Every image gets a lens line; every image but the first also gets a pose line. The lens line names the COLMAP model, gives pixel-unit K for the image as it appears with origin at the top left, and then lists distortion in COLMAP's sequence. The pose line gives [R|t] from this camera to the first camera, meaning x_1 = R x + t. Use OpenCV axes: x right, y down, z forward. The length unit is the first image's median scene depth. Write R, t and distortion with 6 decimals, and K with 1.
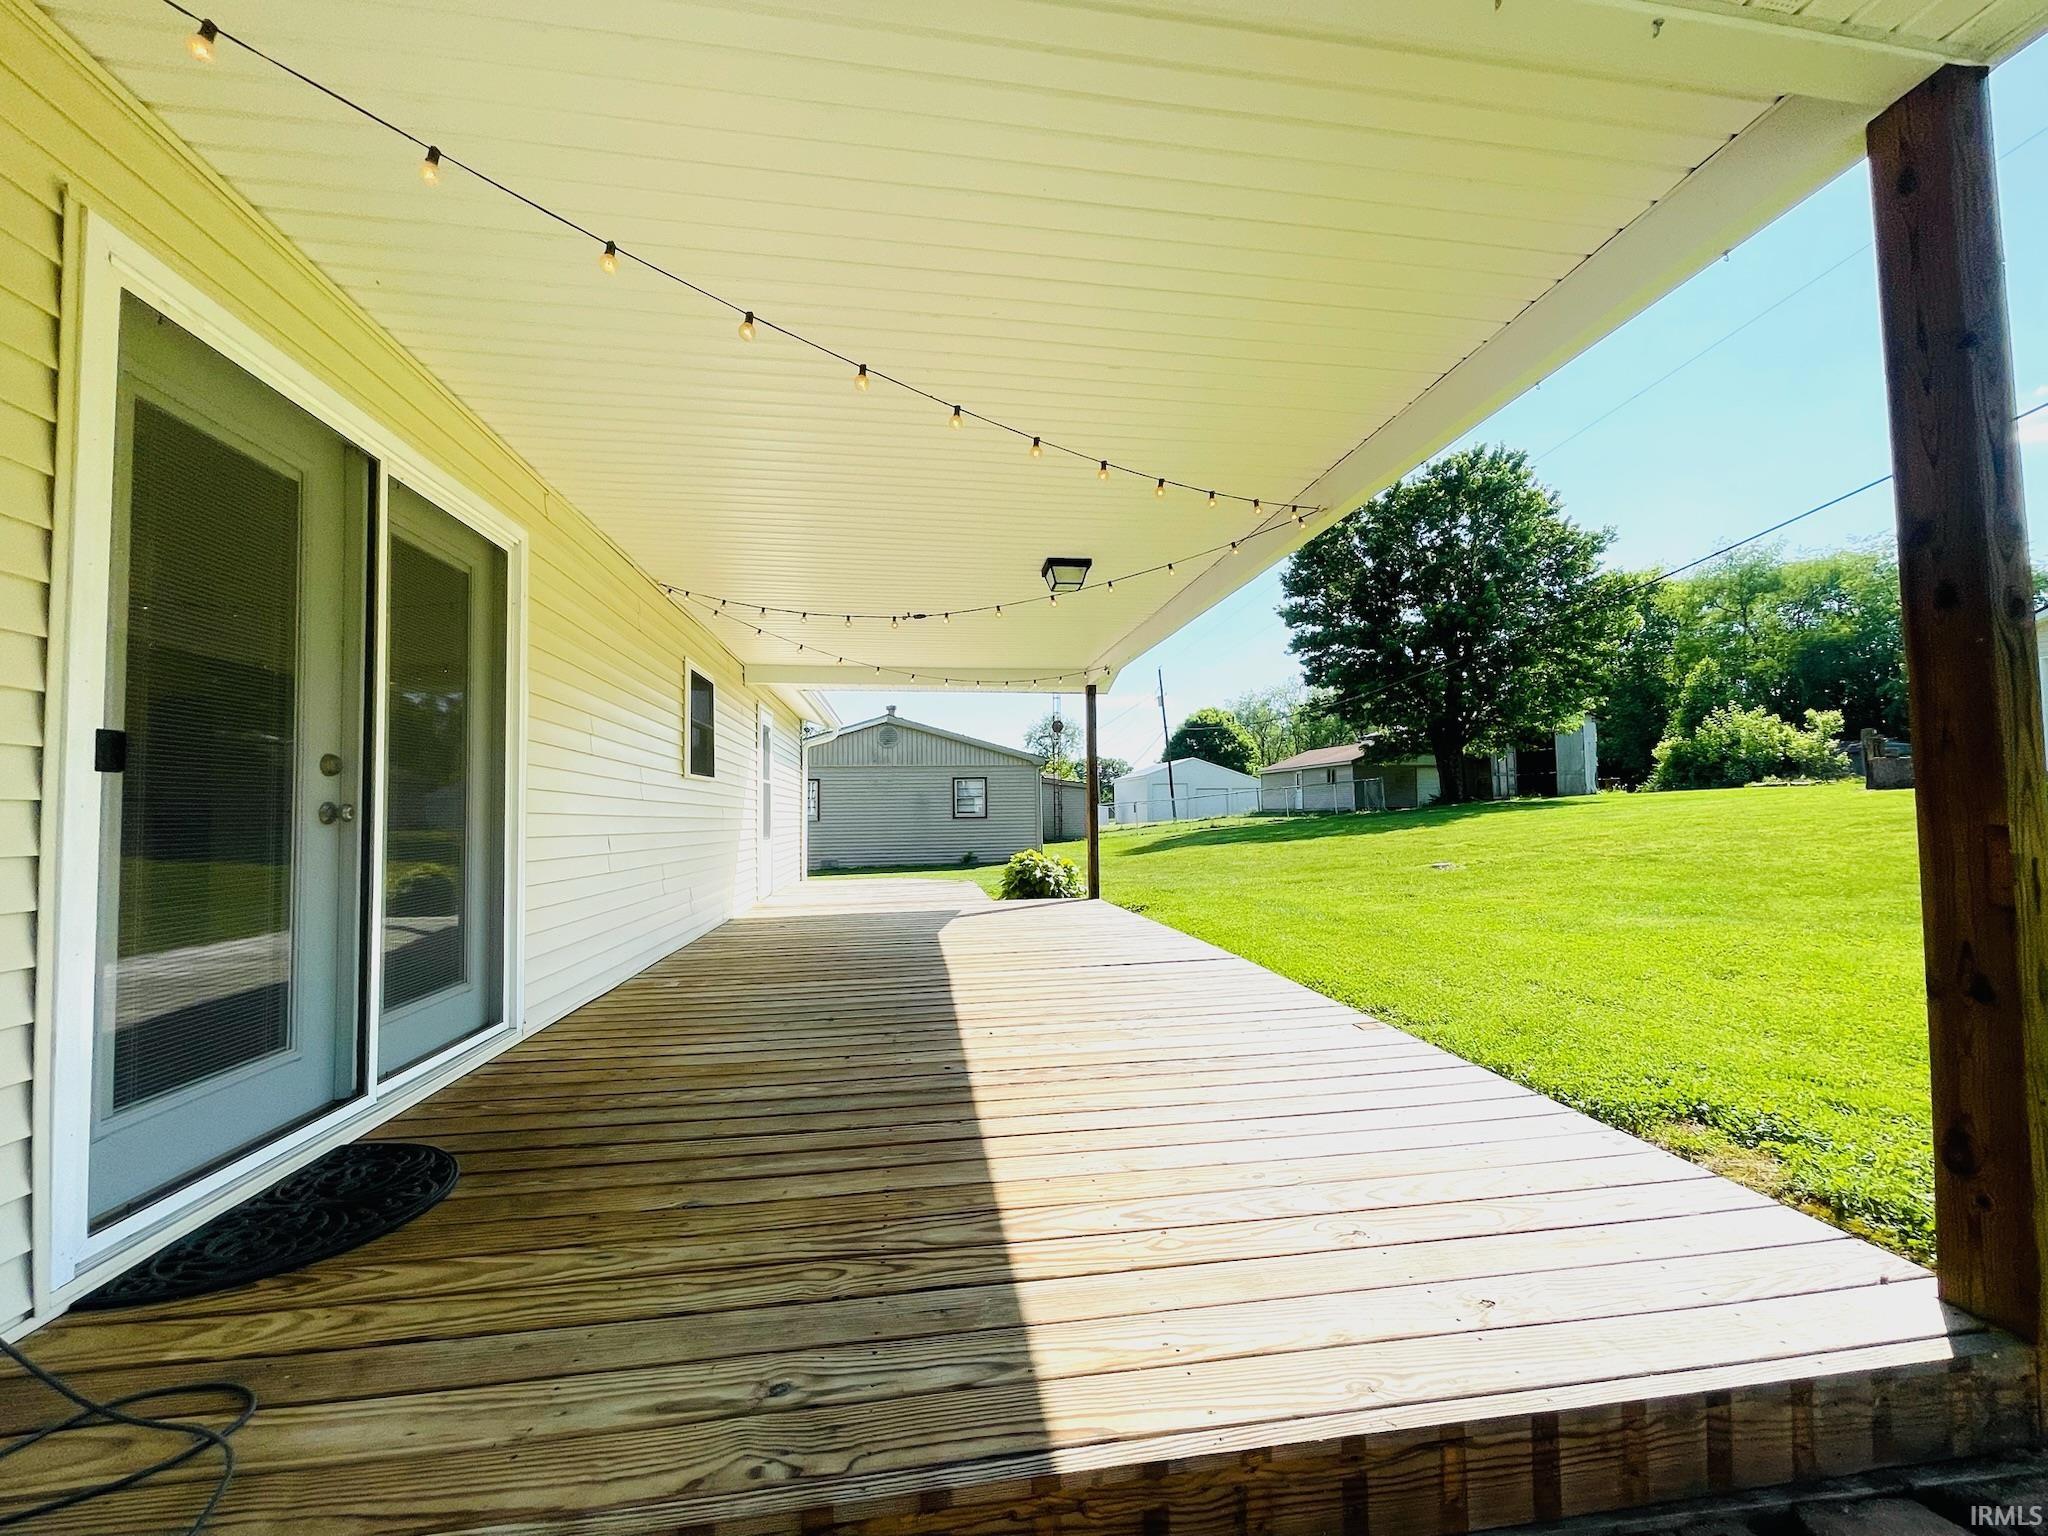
lens RADIAL K [[825.4, 0, 1027.8], [0, 825.4, 775.7], [0, 0, 1]] dist [0.000009, -0.000215]
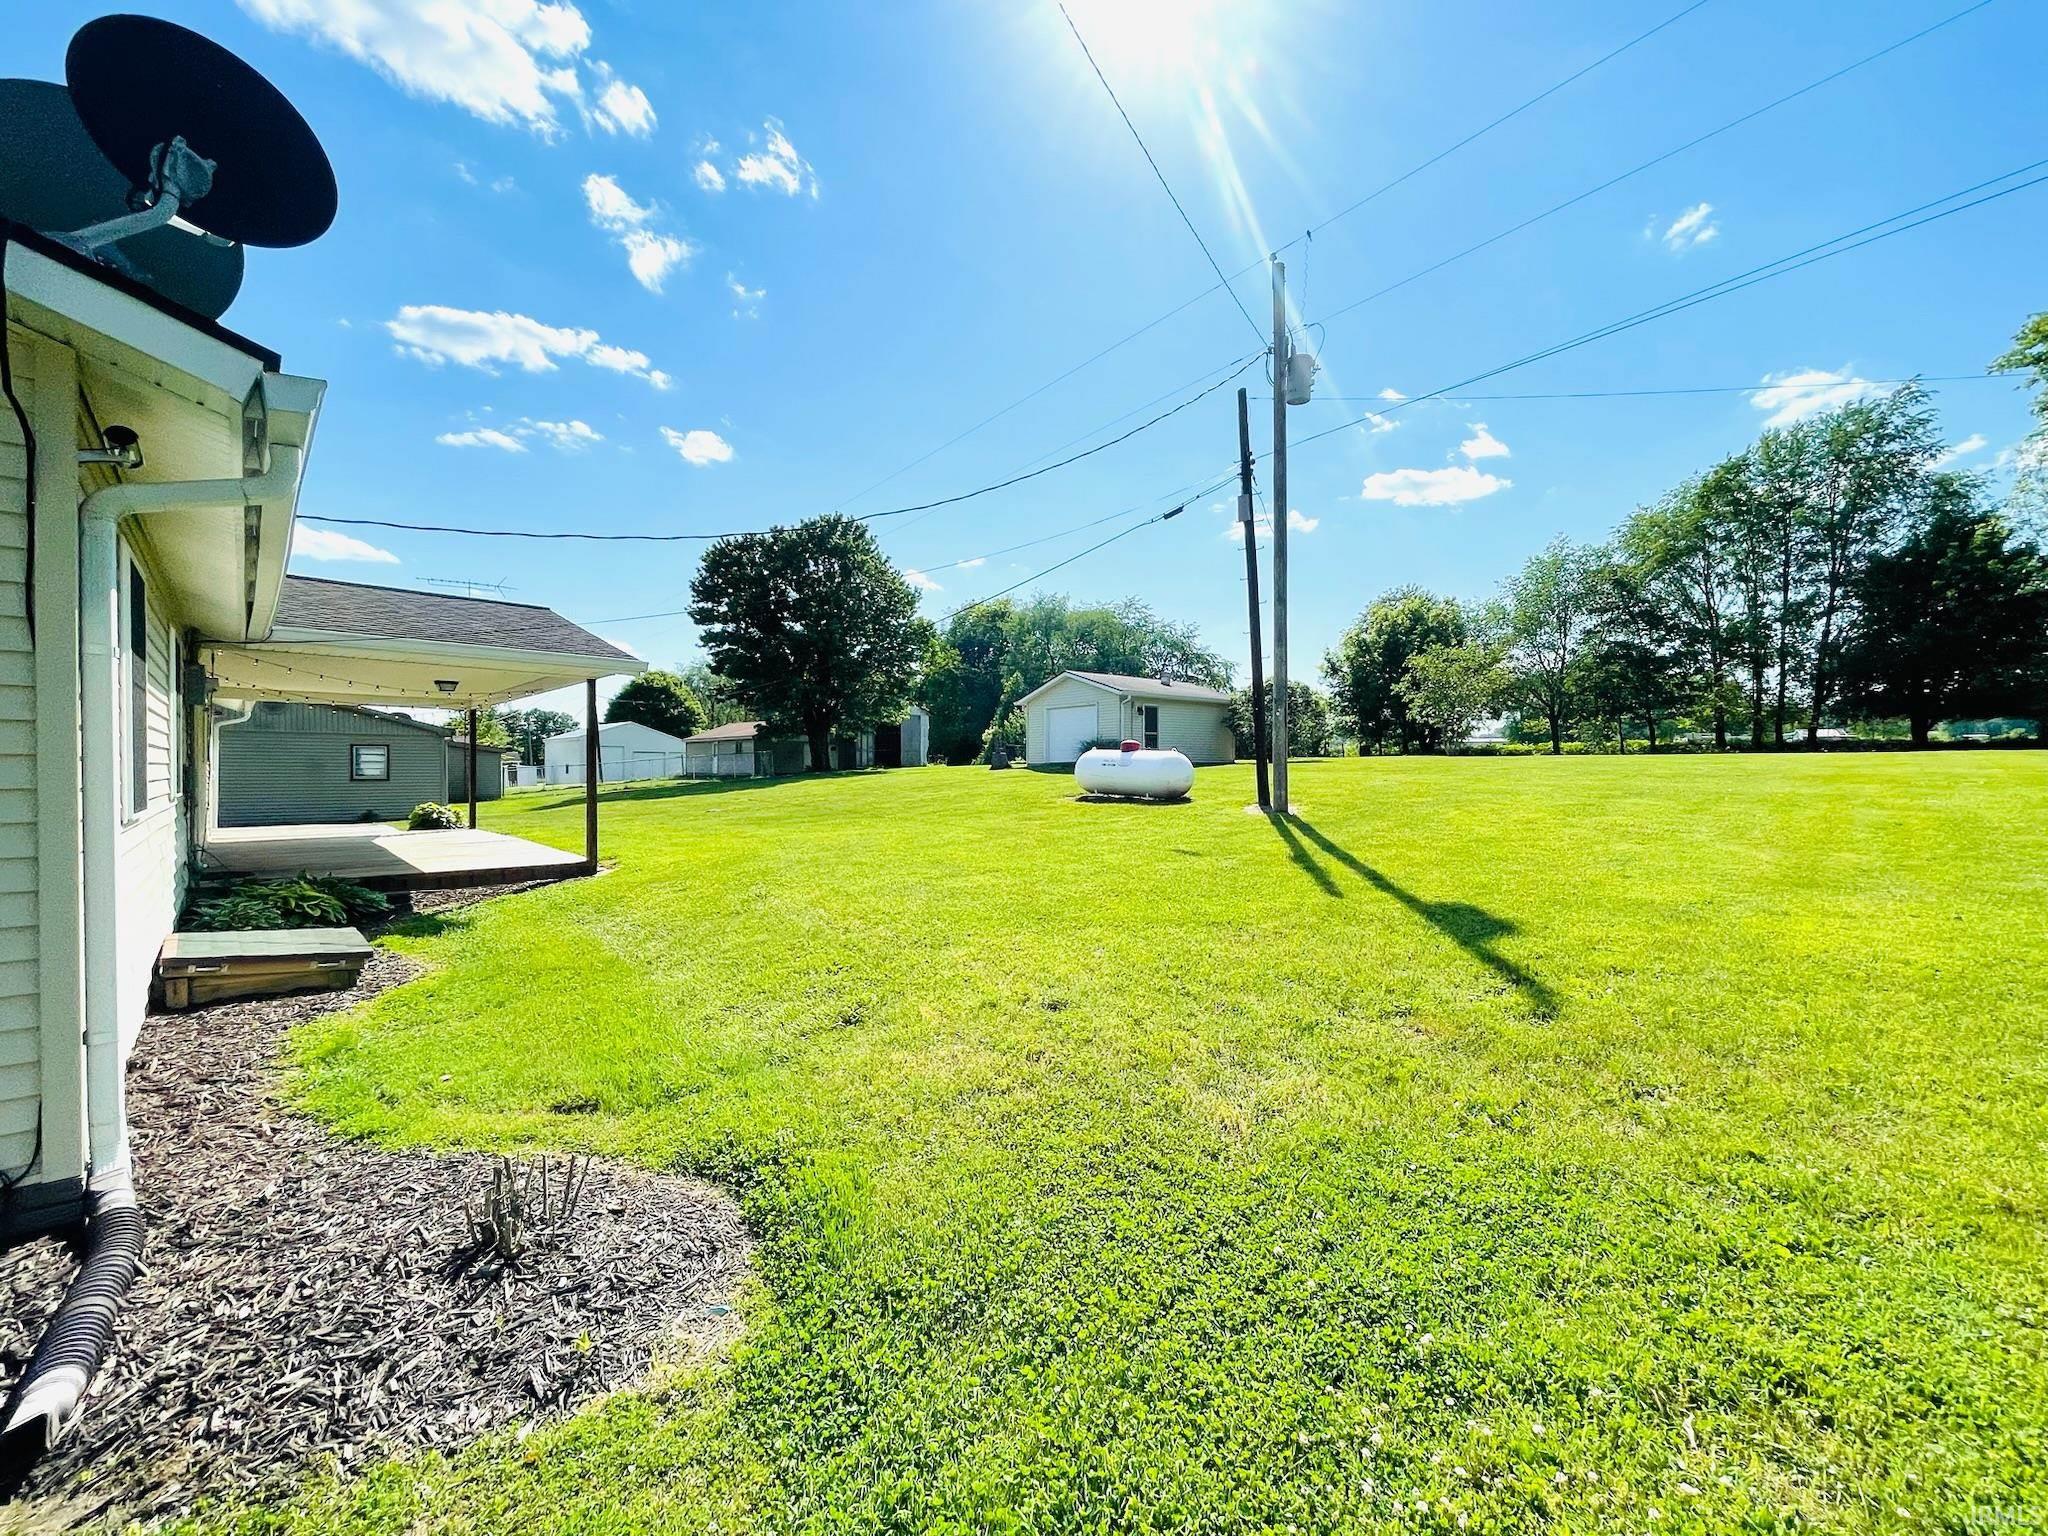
lens RADIAL K [[825.4, 0, 1027.8], [0, 825.4, 775.7], [0, 0, 1]] dist [0.000009, -0.000215]
pose [[0.812511, 0.012317, 0.582816, 0.003398], [-0.039399, 0.998651, 0.033821, -0.018108], [-0.581613, -0.050442, 0.811900, -0.281322]]
